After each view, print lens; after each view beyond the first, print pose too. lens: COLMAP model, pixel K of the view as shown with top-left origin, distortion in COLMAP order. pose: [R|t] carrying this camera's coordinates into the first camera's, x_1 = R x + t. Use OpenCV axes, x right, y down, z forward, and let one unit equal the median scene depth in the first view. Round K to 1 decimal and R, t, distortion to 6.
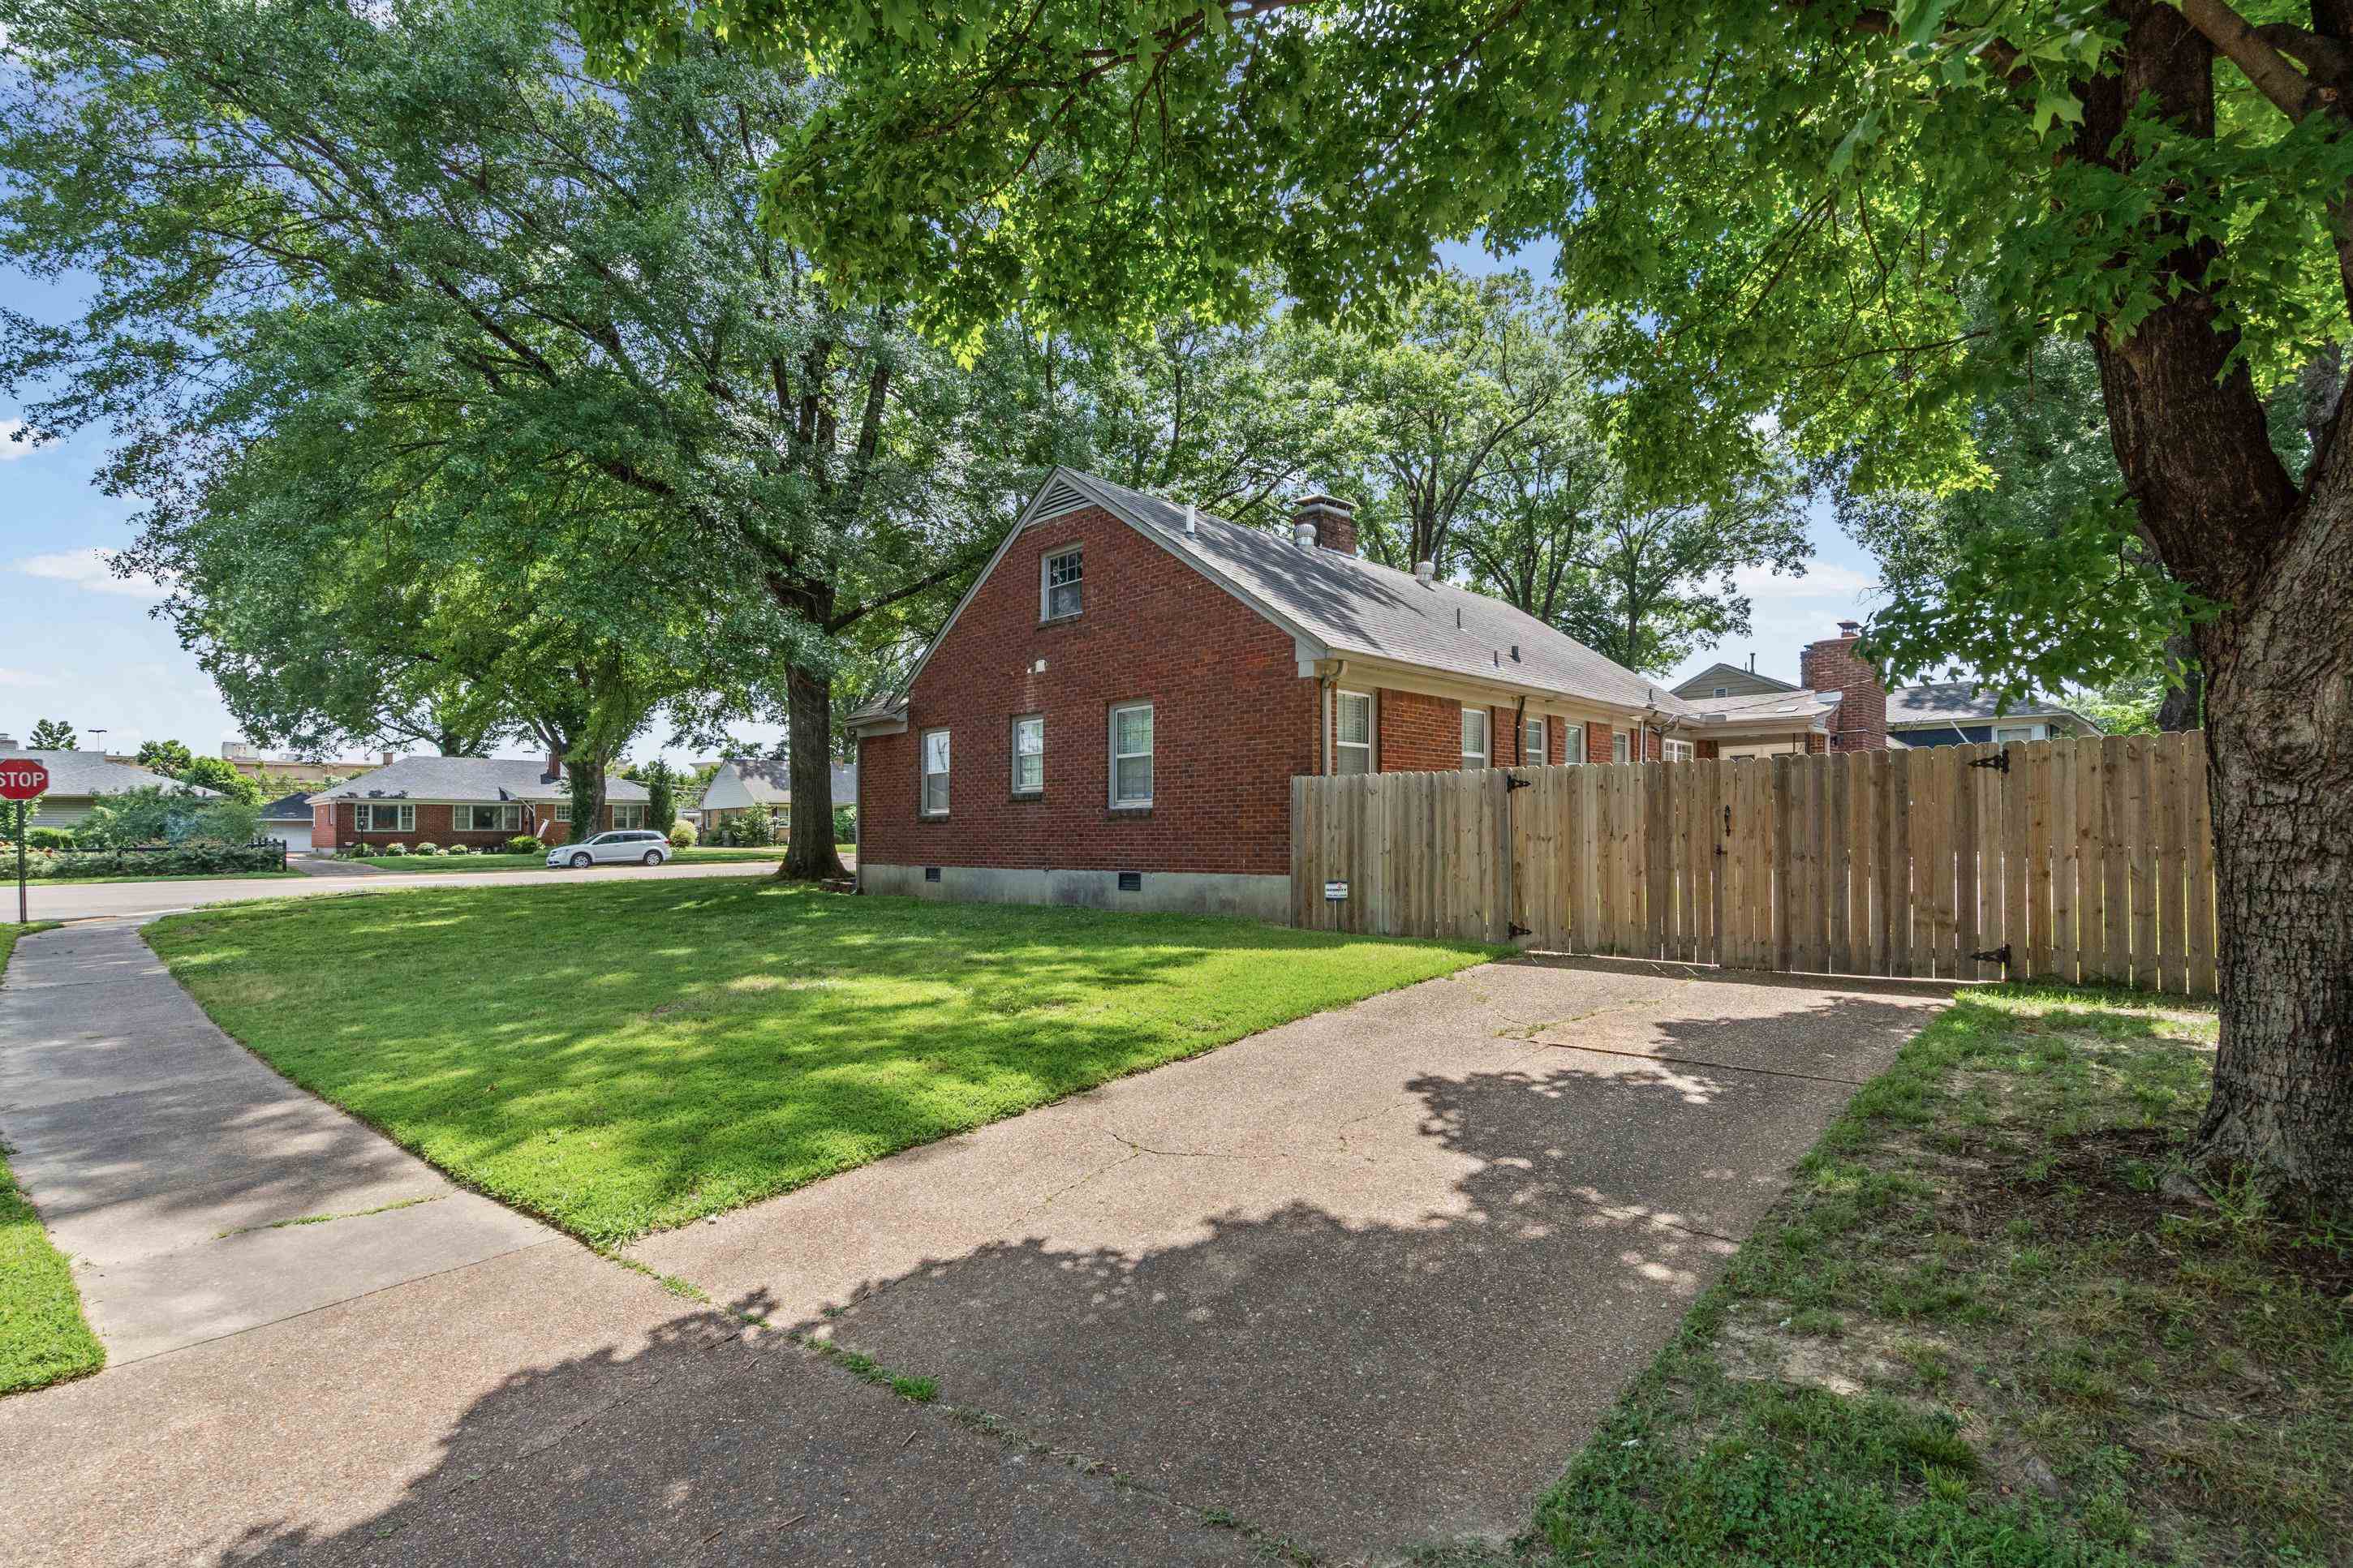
lens RADIAL K [[1084.9, 0, 1168.2], [0, 1084.9, 811.0], [0, 0, 1]] dist [-0.002665, -0.000049]
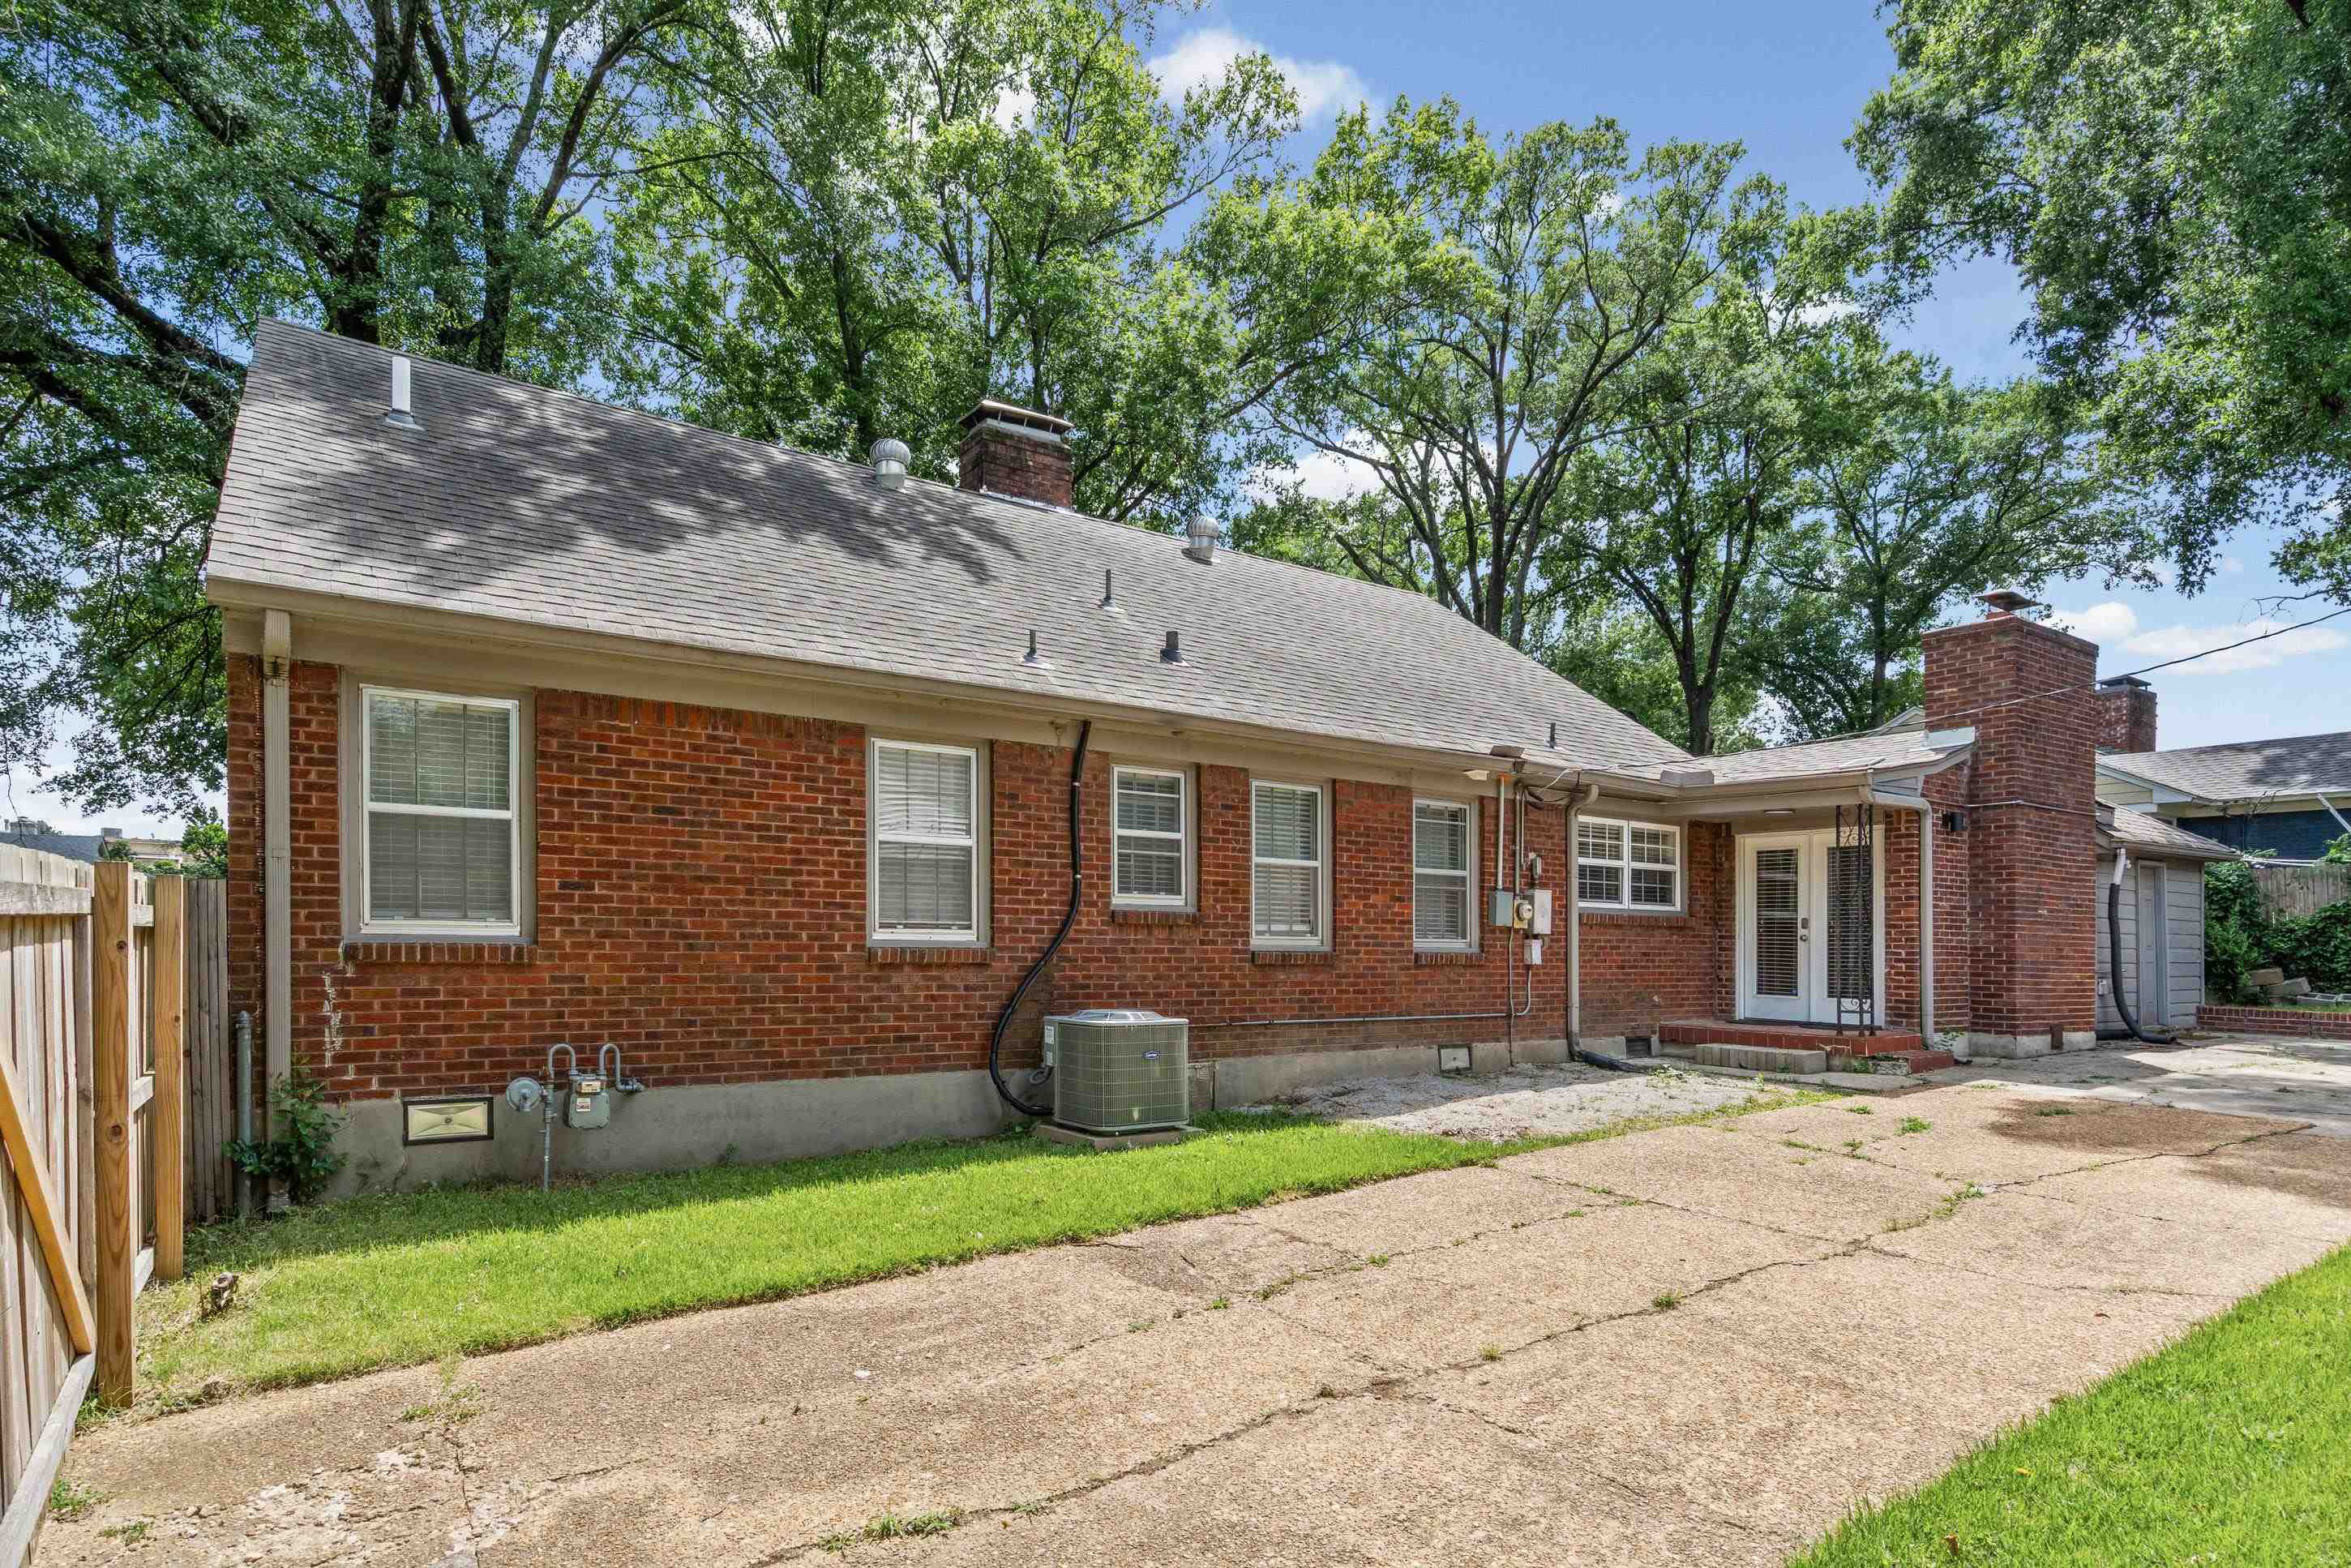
lens RADIAL K [[1206.9, 0, 1178.0], [0, 1206.9, 918.9], [0, 0, 1]] dist [-0.000573, -0.000124]
pose [[0.979453, 0.019285, -0.200750, 0.361622], [-0.018366, 0.999811, 0.006439, -0.016021], [0.200836, -0.002620, 0.979621, 0.357512]]
